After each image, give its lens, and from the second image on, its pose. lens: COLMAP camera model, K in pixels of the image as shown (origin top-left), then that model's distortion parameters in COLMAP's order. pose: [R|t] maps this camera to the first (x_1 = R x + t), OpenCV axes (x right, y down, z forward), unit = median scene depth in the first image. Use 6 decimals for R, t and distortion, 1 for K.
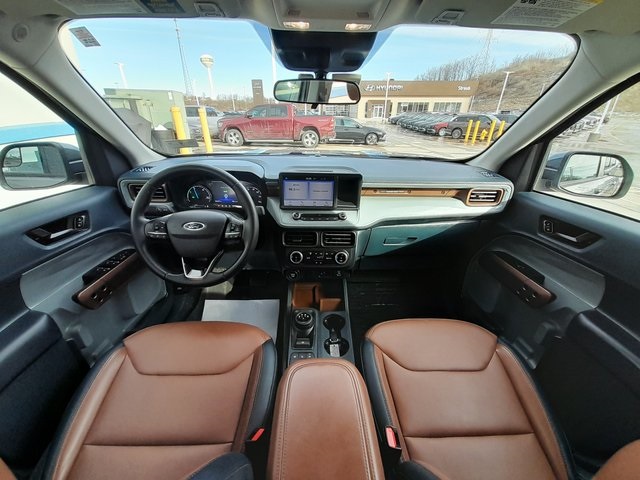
lens RADIAL K [[254.0, 0, 319.4], [0, 254.0, 238.7], [0, 0, 1]] dist [-0.006052, -0.004758]
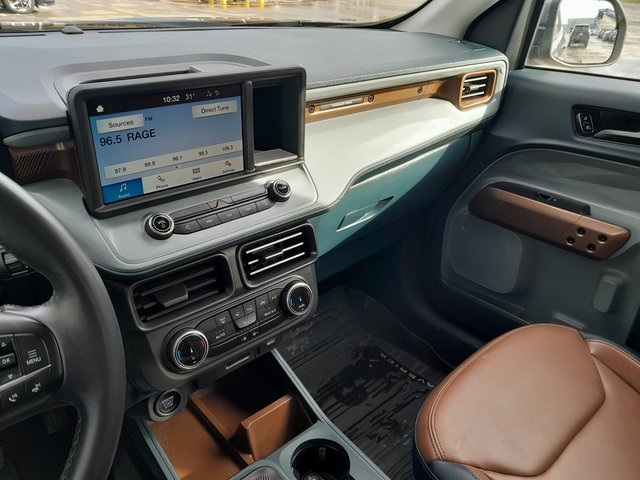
lens RADIAL K [[503.3, 0, 314.7], [0, 503.3, 235.8], [0, 0, 1]] dist [-0.006394, -0.005963]
pose [[0.752889, -0.296034, 0.587811, -0.303744], [0.255667, 0.954540, 0.153259, -0.120243], [-0.606459, 0.034897, 0.794348, 0.396338]]
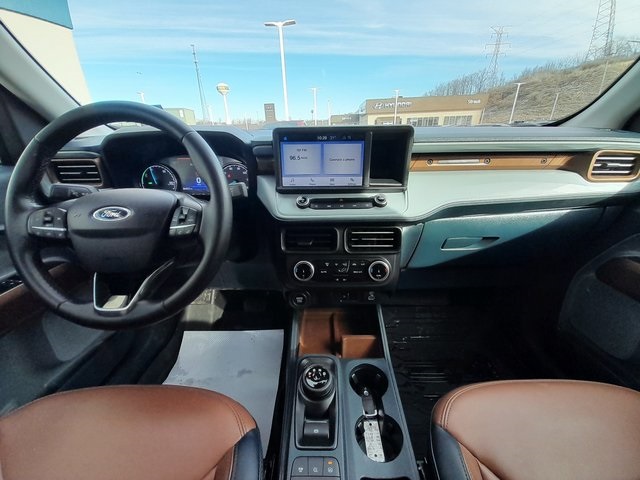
lens RADIAL K [[254.0, 0, 320.1], [0, 254.0, 243.0], [0, 0, 1]] dist [-0.006052, -0.004758]
pose [[0.998870, -0.016512, -0.044560, -0.023321], [0.014497, 0.998874, -0.045178, 0.035127], [0.045256, 0.044481, 0.997985, 0.397529]]
